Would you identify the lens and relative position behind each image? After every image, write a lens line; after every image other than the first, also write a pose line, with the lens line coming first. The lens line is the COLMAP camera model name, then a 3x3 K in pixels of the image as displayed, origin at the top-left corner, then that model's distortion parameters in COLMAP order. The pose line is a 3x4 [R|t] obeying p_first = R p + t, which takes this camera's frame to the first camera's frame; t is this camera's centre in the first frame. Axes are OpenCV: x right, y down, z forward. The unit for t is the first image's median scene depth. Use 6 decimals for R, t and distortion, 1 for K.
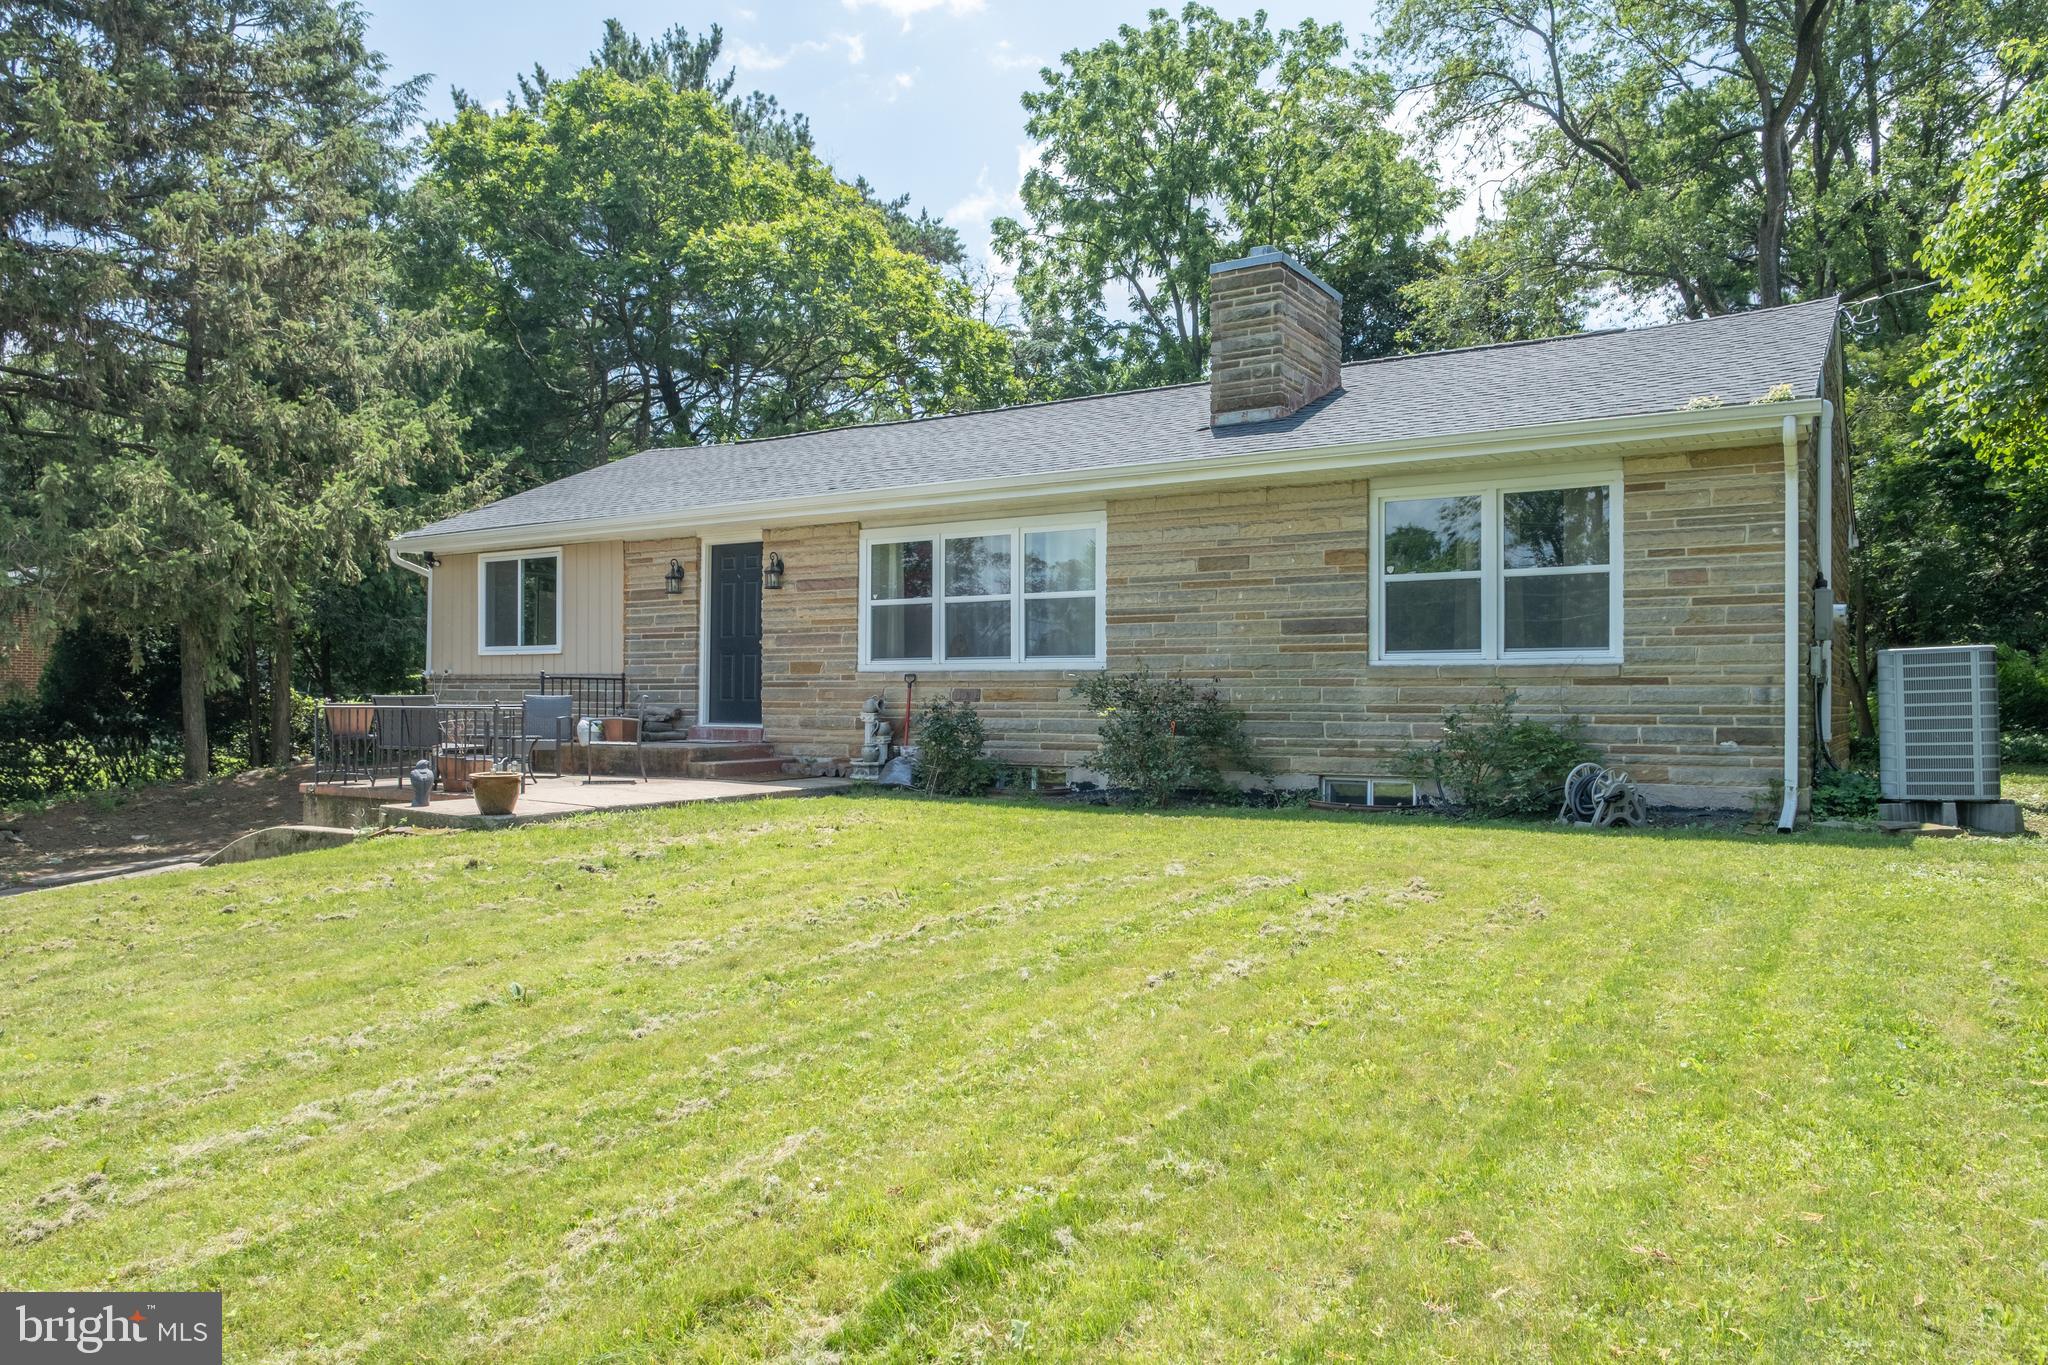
lens RADIAL K [[1415.9, 0, 1012.7], [0, 1415.9, 682.9], [0, 0, 1]] dist [-0.011787, -0.000090]
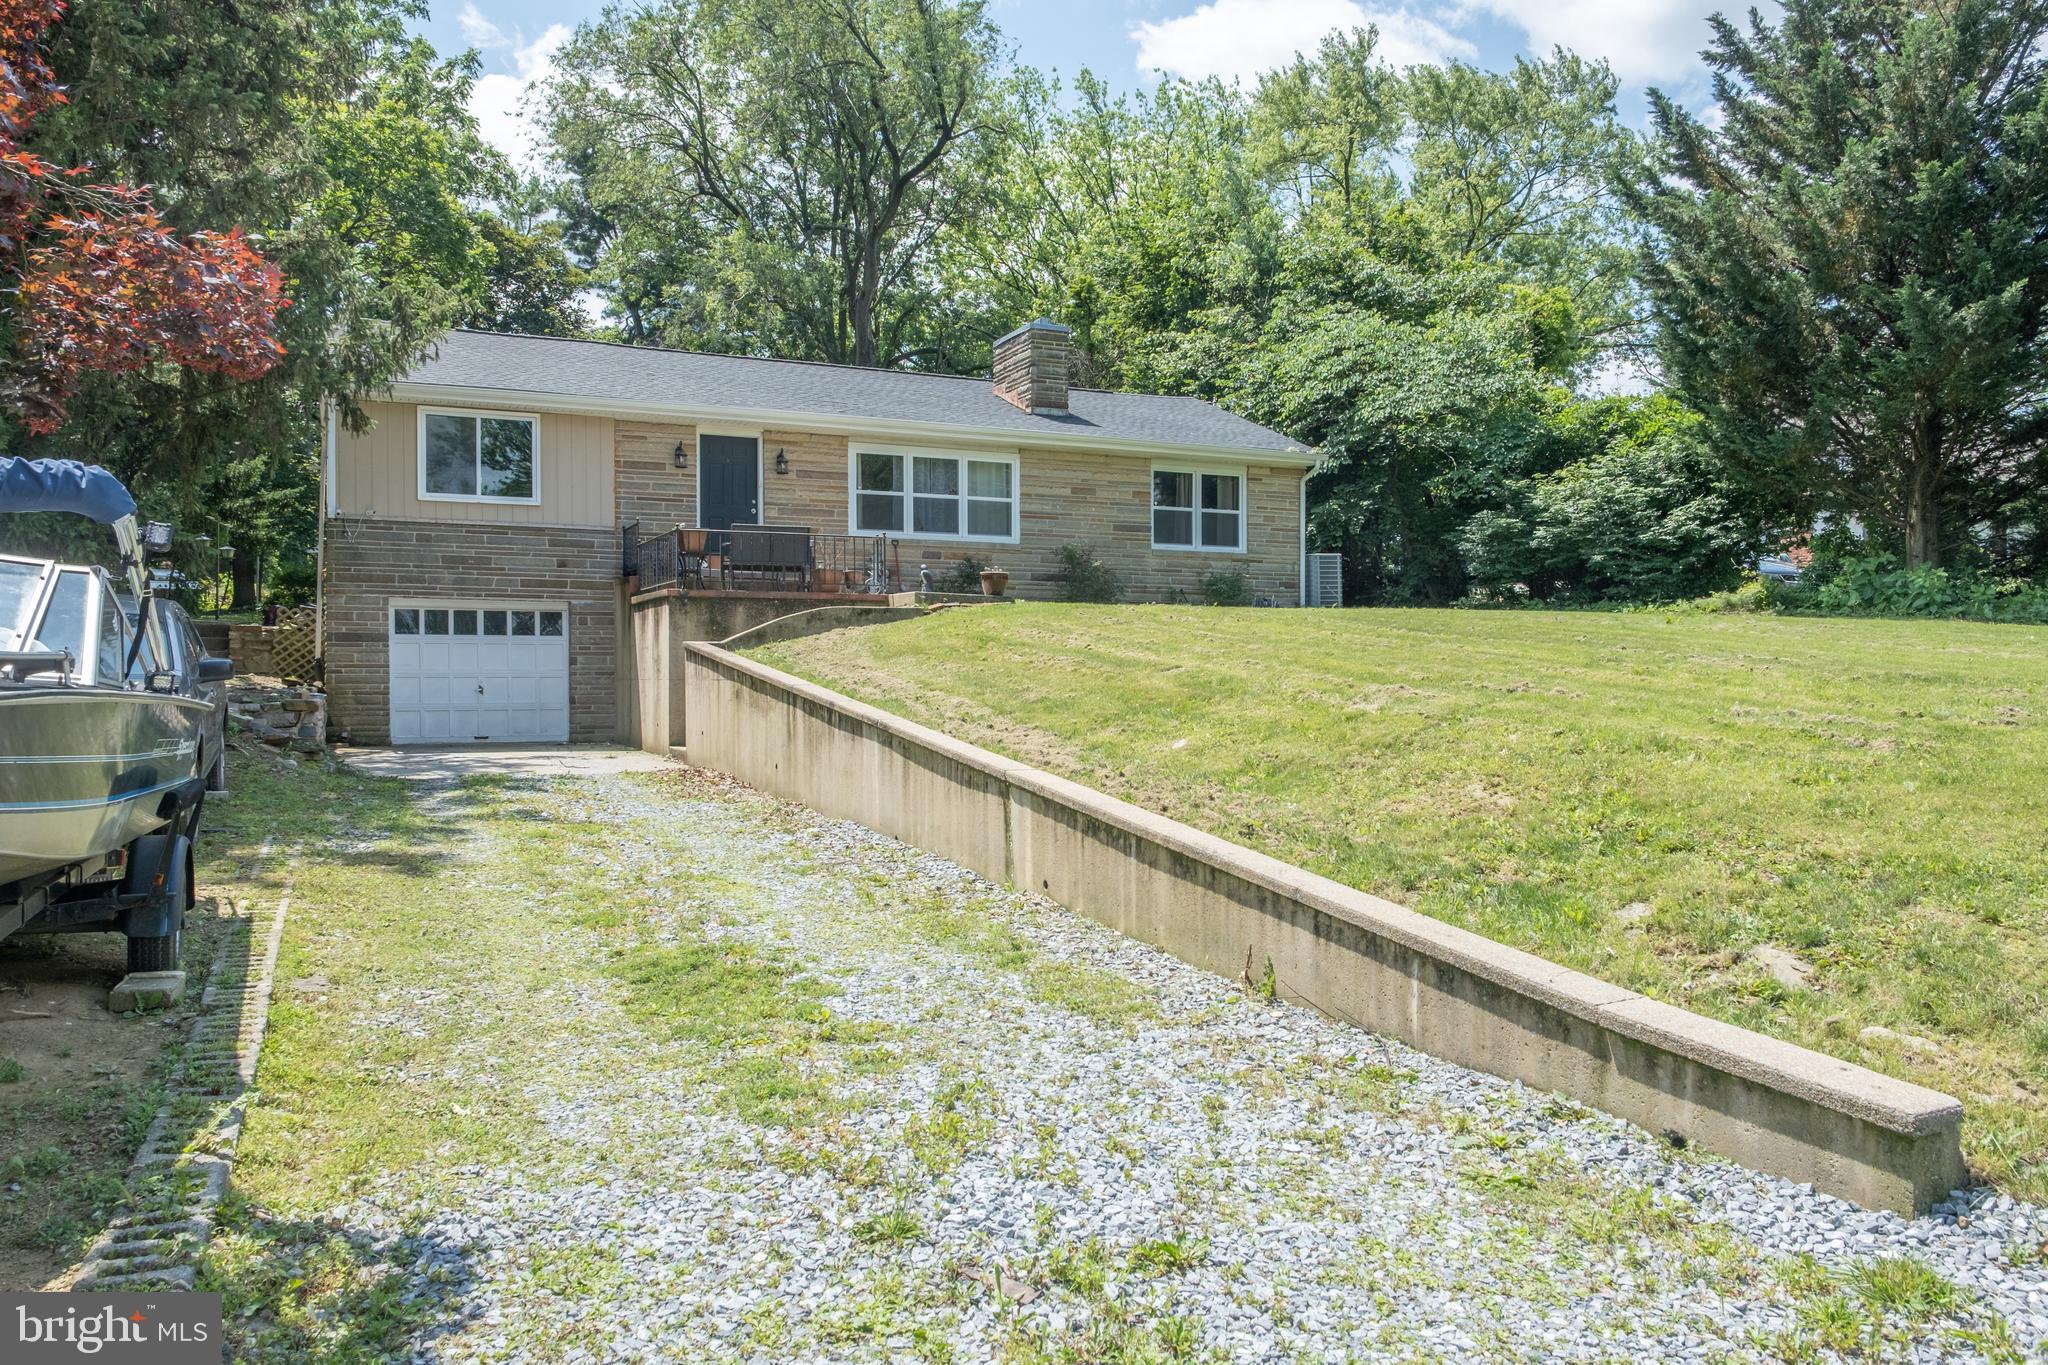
lens RADIAL K [[1455.3, 0, 1024.0], [0, 1455.3, 682.5], [0, 0, 1]] dist [-0.053409, 0.077778]
pose [[0.525092, -0.007788, 0.851010, -1.457938], [-0.009121, 0.999849, 0.014778, 0.134721], [-0.850997, -0.015522, 0.524942, 0.037228]]
